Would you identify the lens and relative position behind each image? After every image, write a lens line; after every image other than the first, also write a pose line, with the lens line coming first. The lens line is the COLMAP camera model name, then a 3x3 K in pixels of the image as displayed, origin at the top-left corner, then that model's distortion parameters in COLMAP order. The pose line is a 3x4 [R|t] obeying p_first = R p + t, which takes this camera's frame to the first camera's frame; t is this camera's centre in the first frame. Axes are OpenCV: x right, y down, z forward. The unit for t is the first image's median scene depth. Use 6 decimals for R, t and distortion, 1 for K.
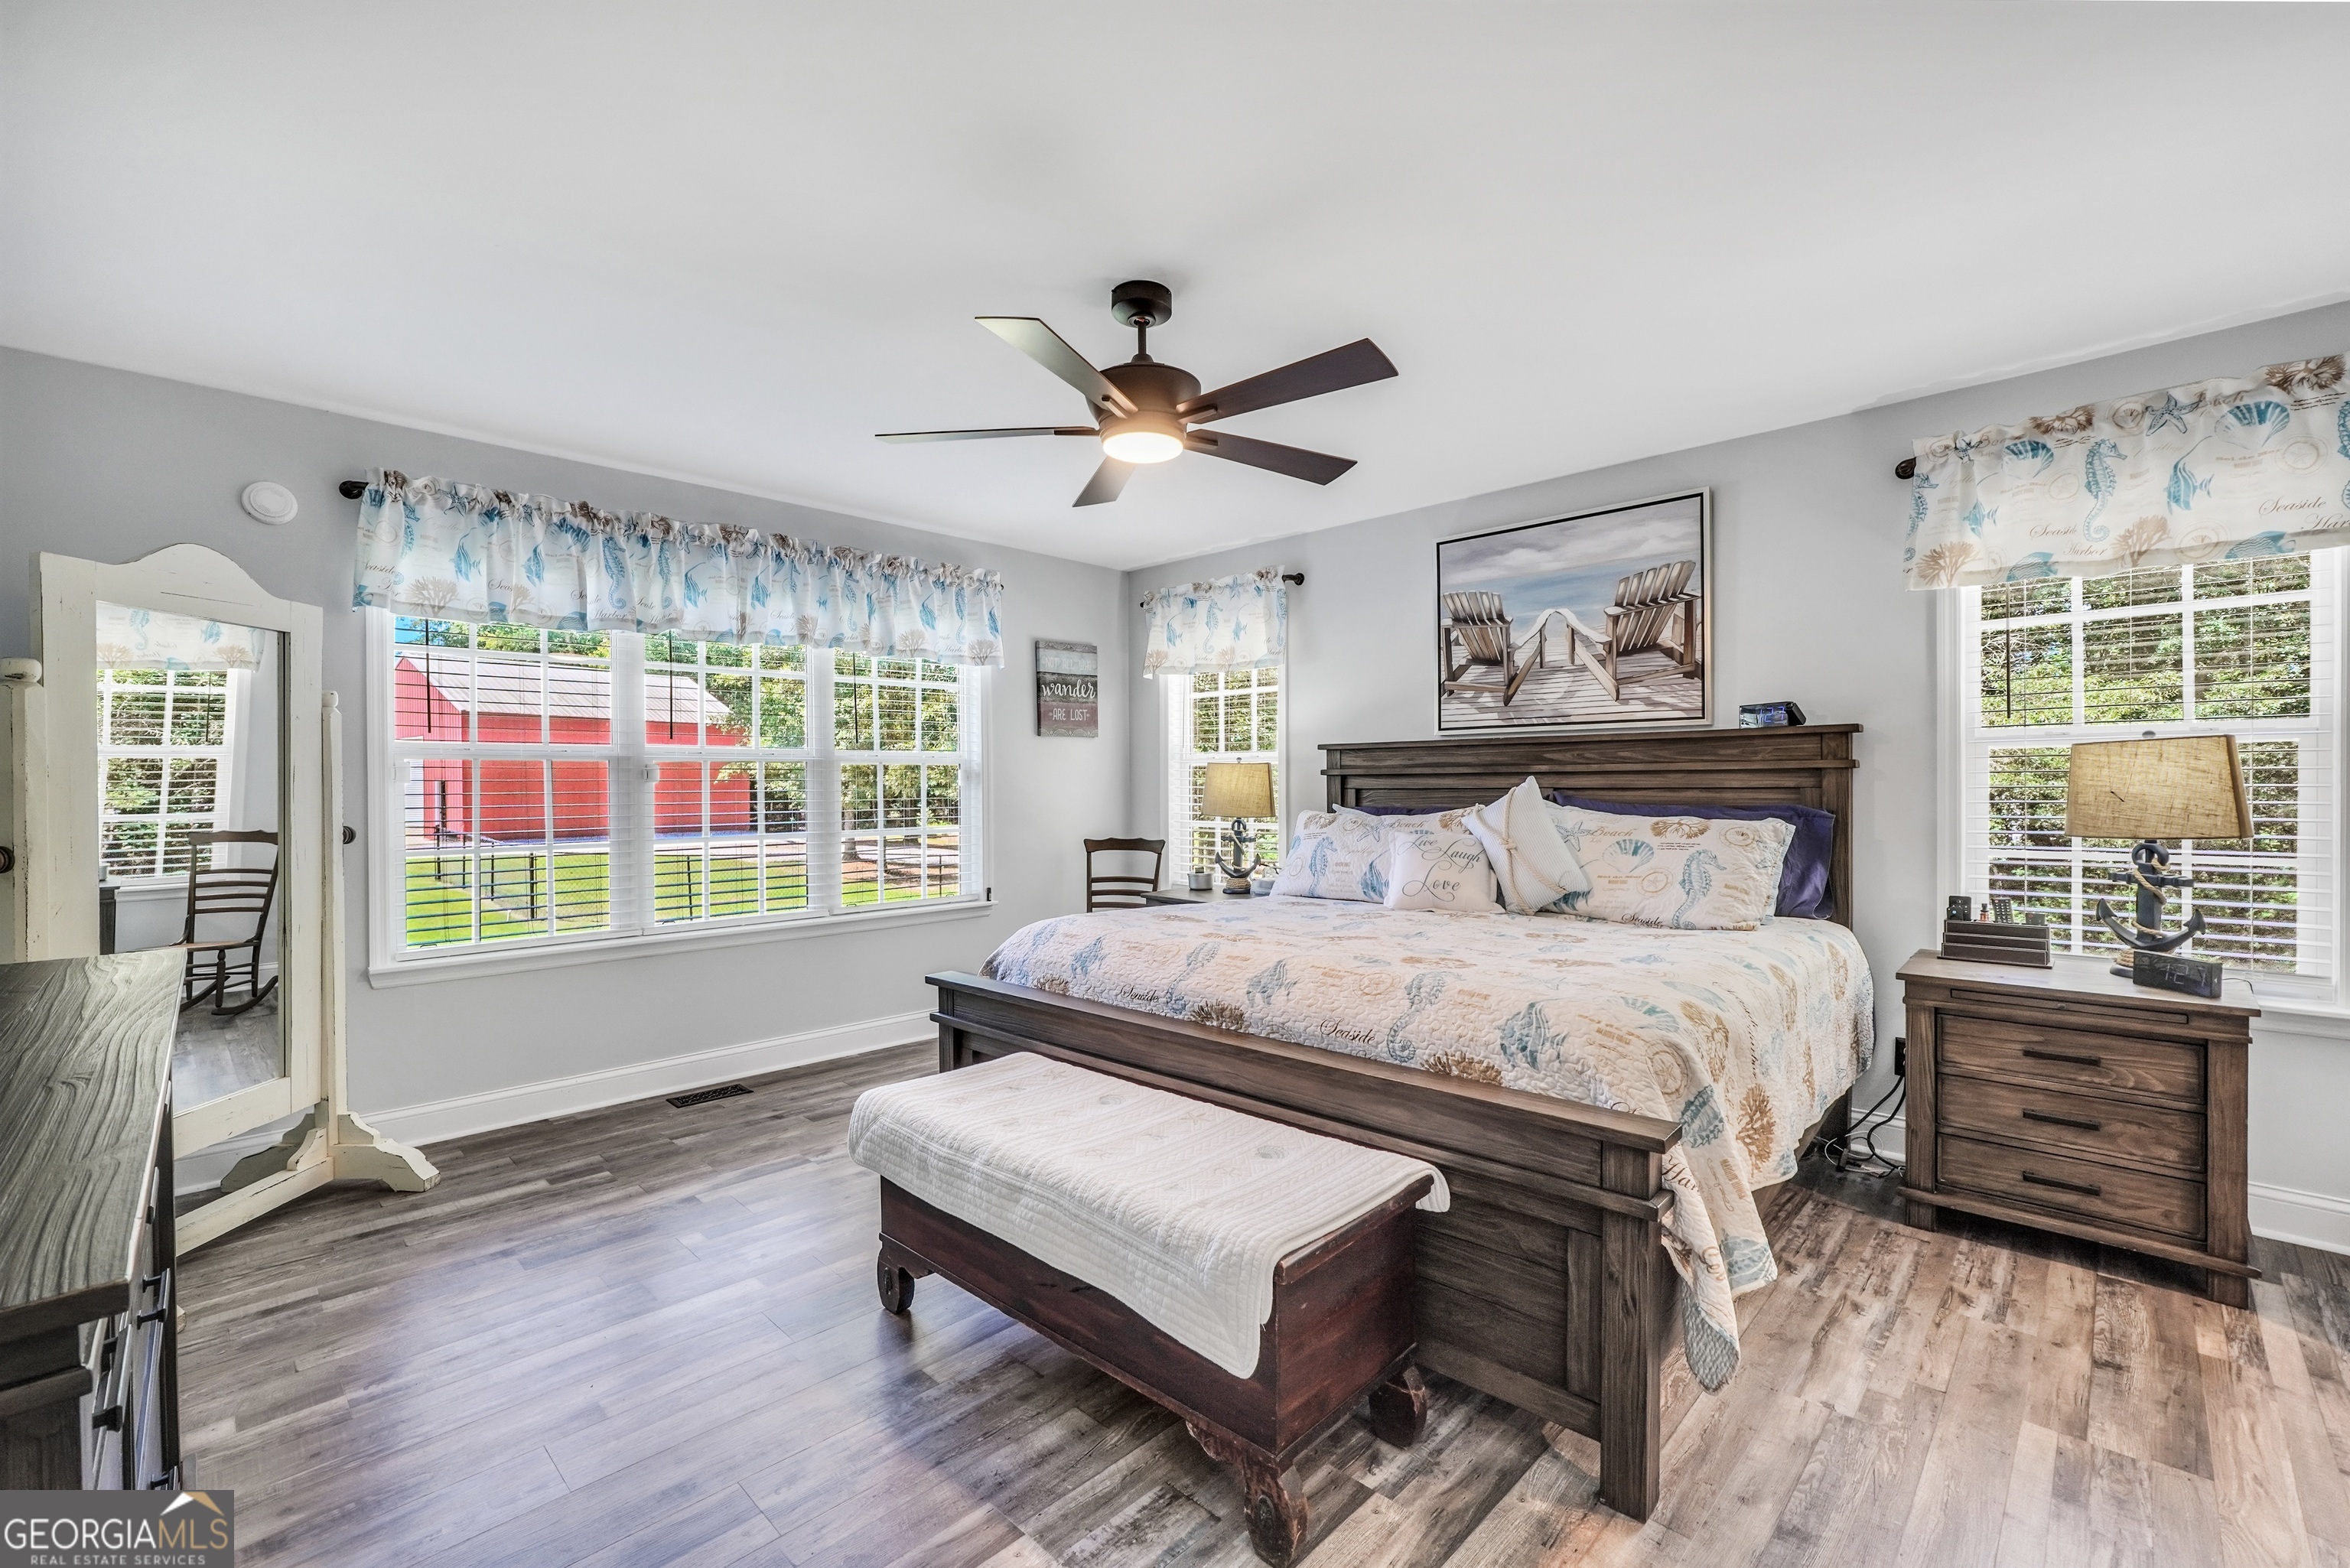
lens RADIAL K [[996.6, 0, 1175.0], [0, 996.6, 784.0], [0, 0, 1]] dist [-0.000239, 0.000218]
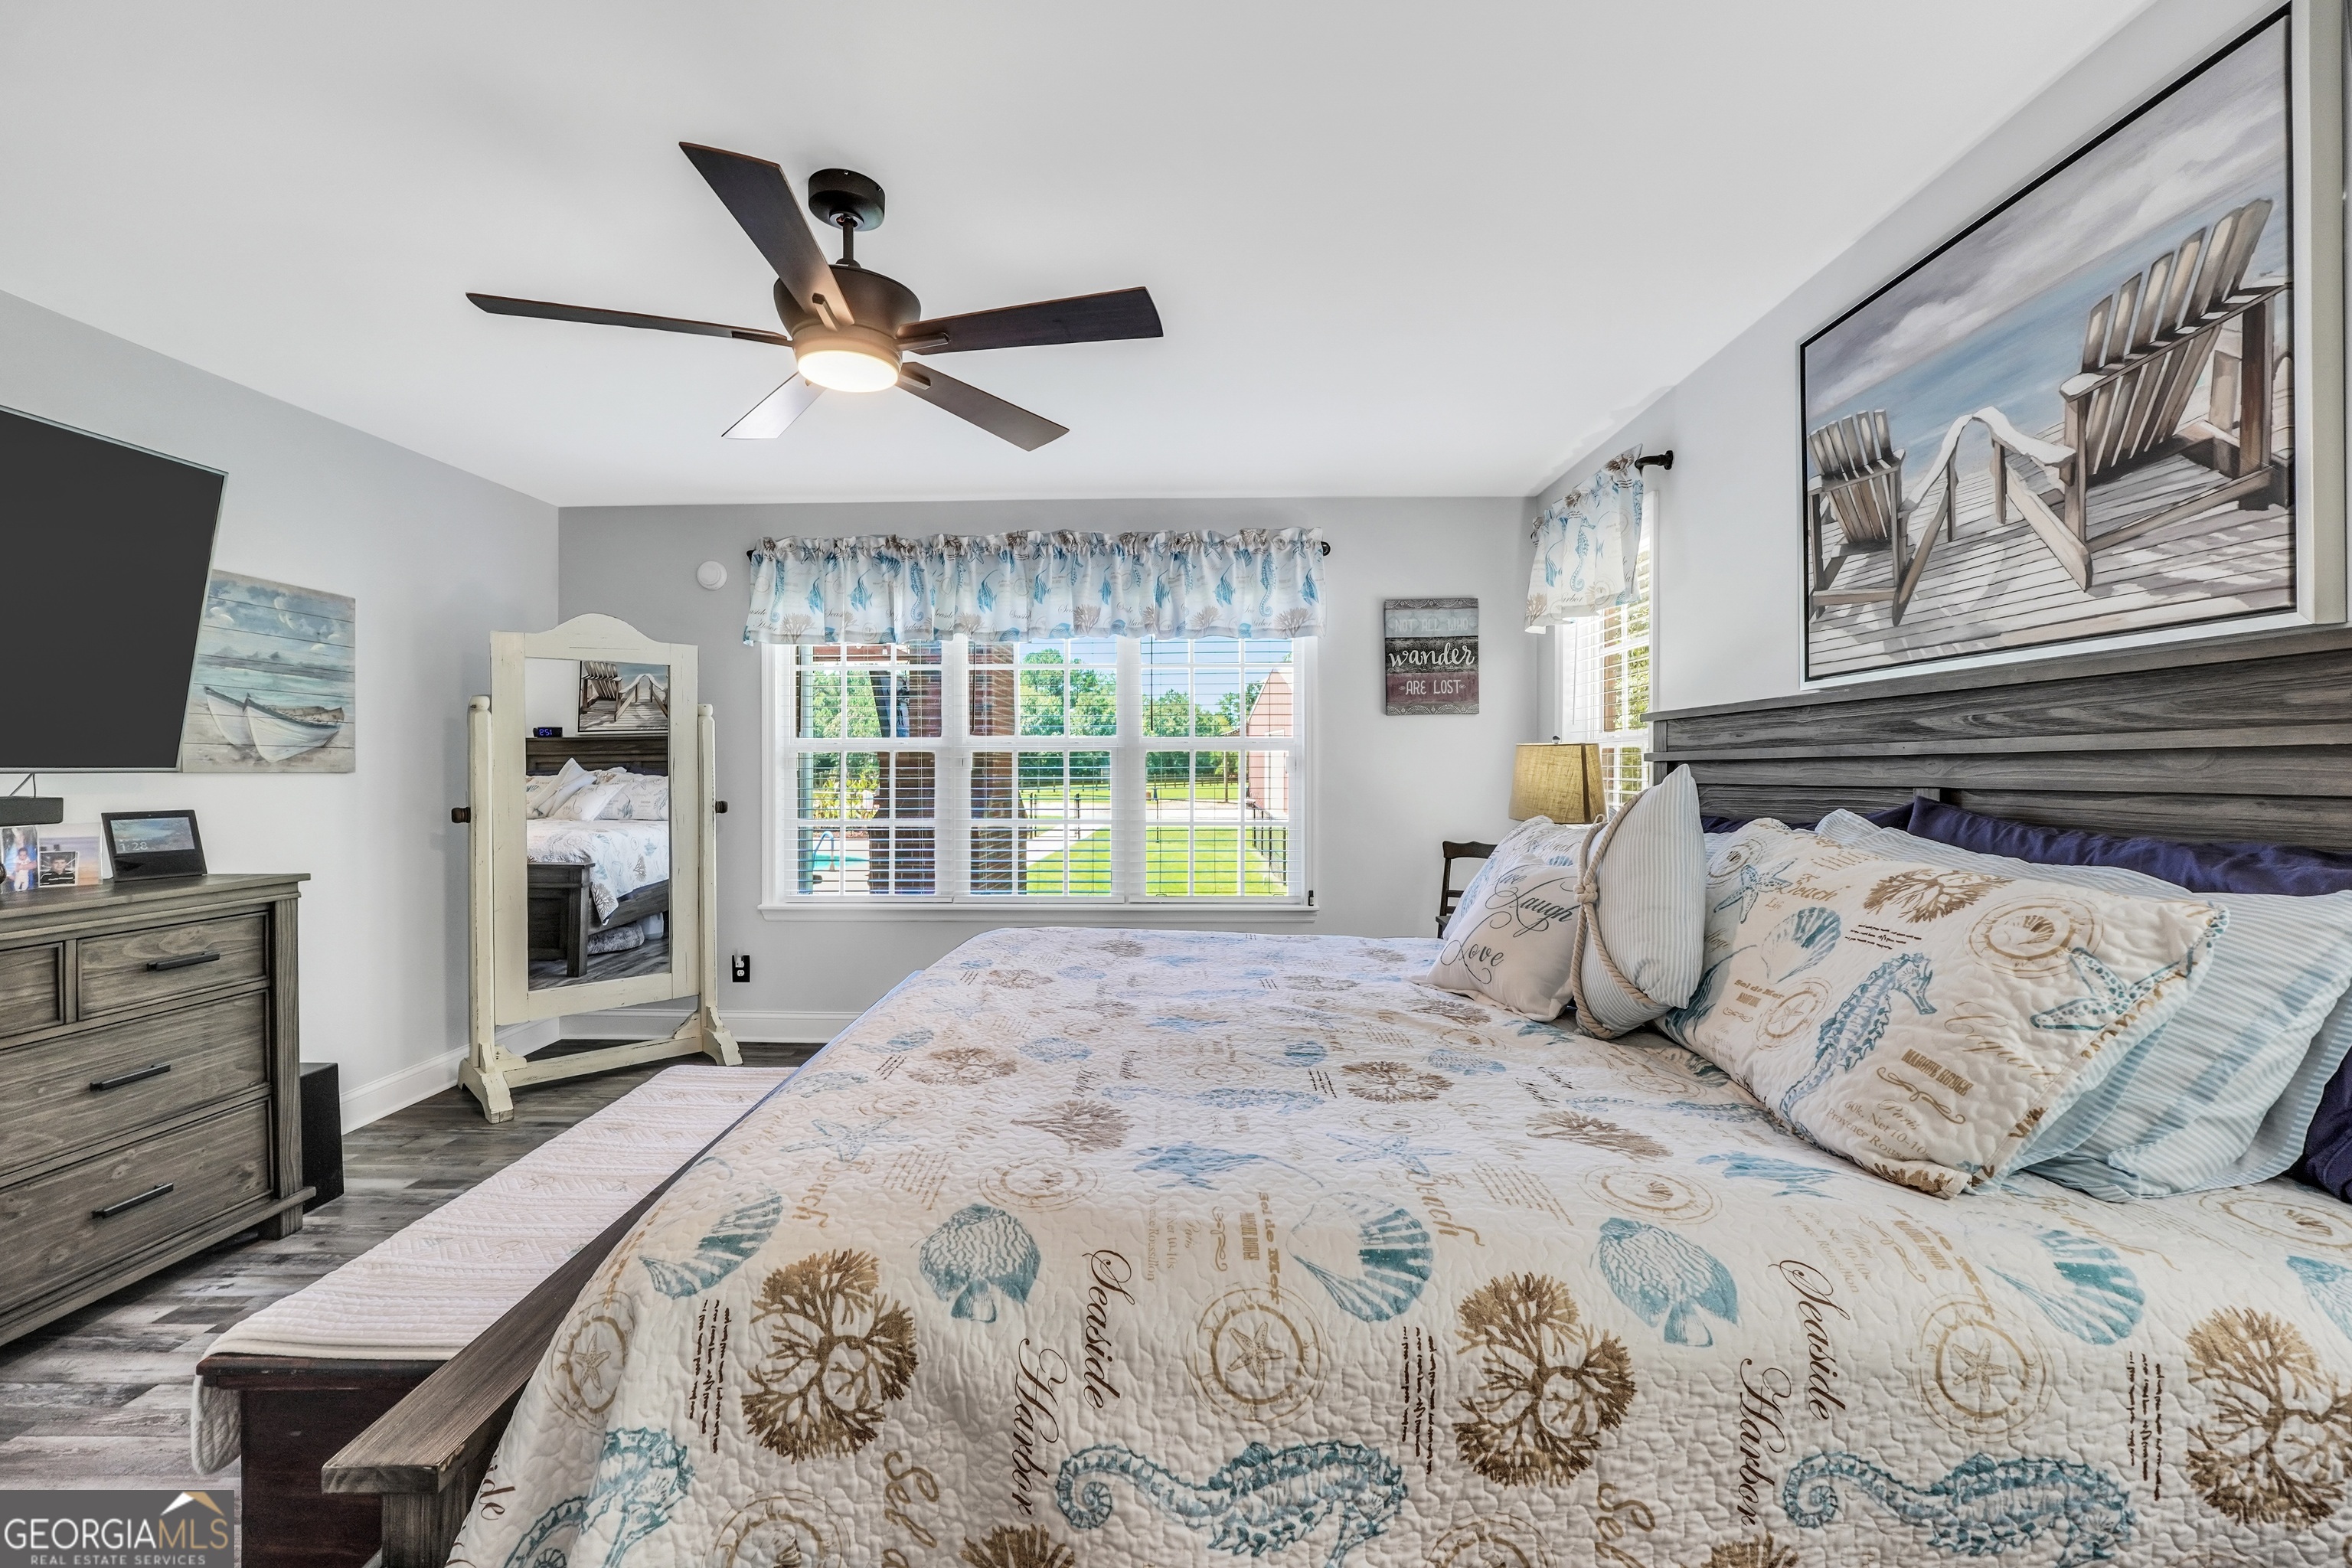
lens RADIAL K [[1000.5, 0, 1173.4], [0, 1000.5, 768.6], [0, 0, 1]] dist [-0.002949, 0.008587]
pose [[0.680413, 0.002981, -0.732823, 0.458723], [-0.002836, 0.999995, 0.001435, -0.004822], [0.732824, 0.001101, 0.680418, 0.380854]]
